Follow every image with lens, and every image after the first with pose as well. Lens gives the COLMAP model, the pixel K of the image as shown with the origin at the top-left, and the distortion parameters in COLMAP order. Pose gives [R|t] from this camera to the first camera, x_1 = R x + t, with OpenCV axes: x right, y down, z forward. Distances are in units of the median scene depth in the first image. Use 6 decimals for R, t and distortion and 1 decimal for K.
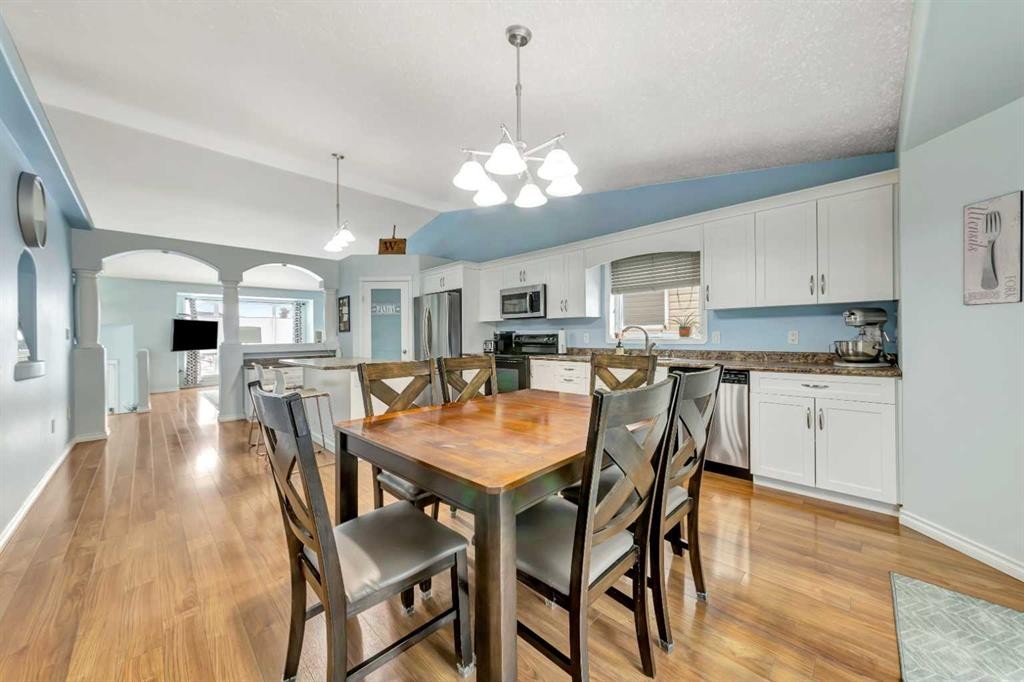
lens RADIAL K [[378.2, 0, 505.2], [0, 378.2, 335.8], [0, 0, 1]] dist [-0.006668, 0.002687]
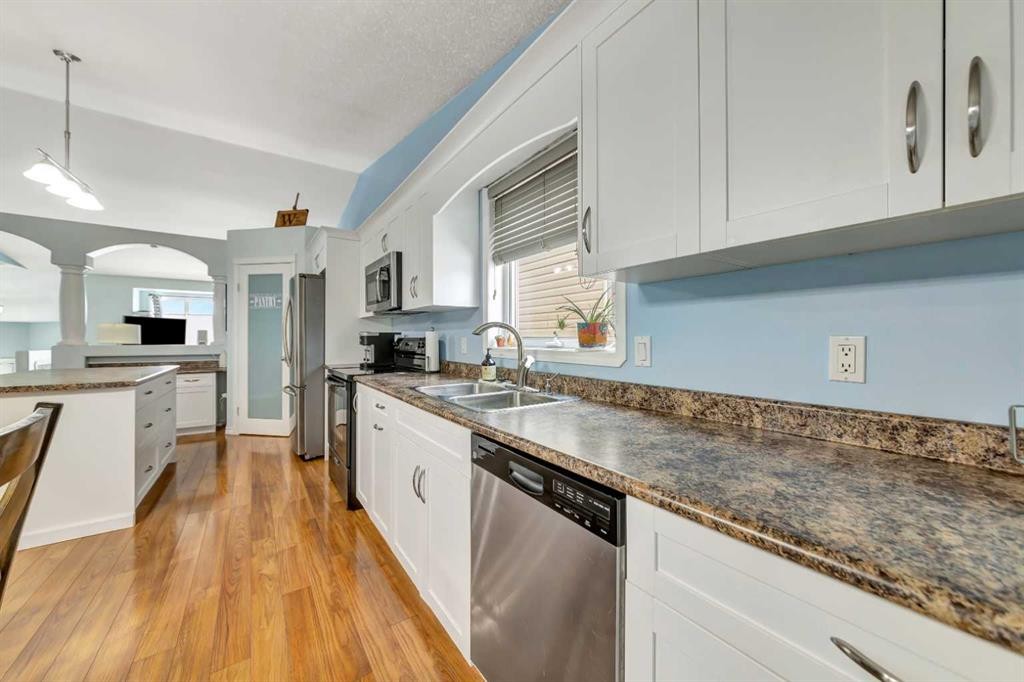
lens RADIAL K [[378.2, 0, 511.3], [0, 378.2, 337.6], [0, 0, 1]] dist [-0.006668, 0.002687]
pose [[0.985090, 0.012634, -0.171574, 0.371089], [-0.012975, 0.999915, -0.000862, -0.005394], [0.171549, 0.003075, 0.985171, 0.444044]]
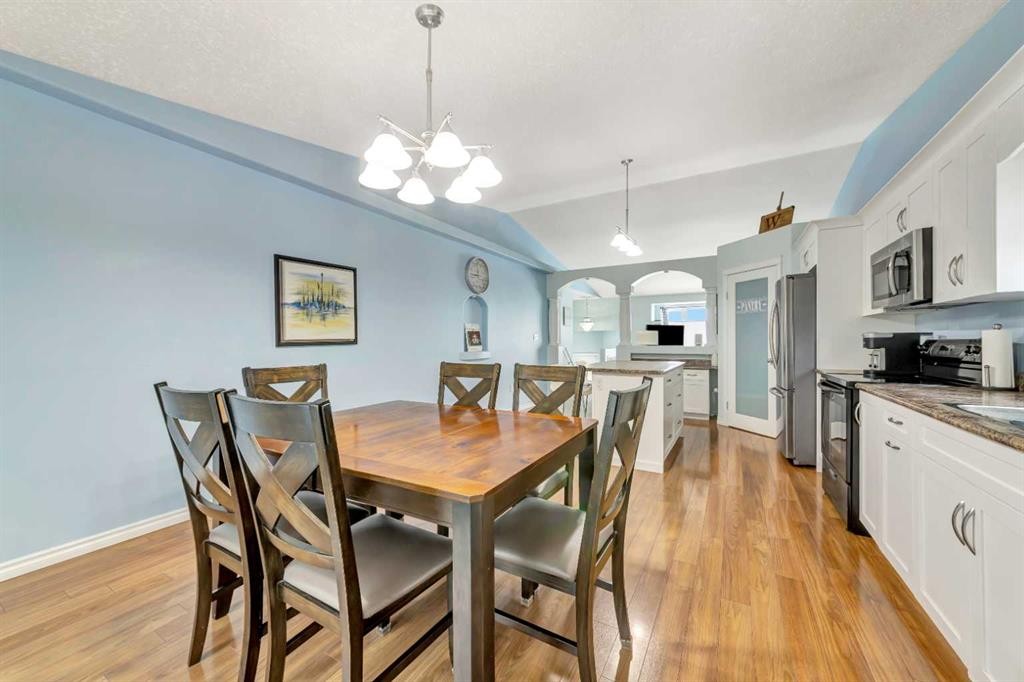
lens RADIAL K [[378.2, 0, 513.0], [0, 378.2, 340.1], [0, 0, 1]] dist [-0.006668, 0.002687]
pose [[0.265410, 0.008689, -0.964096, 0.402698], [-0.001649, 0.999962, 0.008559, -0.005520], [0.964134, -0.000682, 0.265415, 0.390701]]
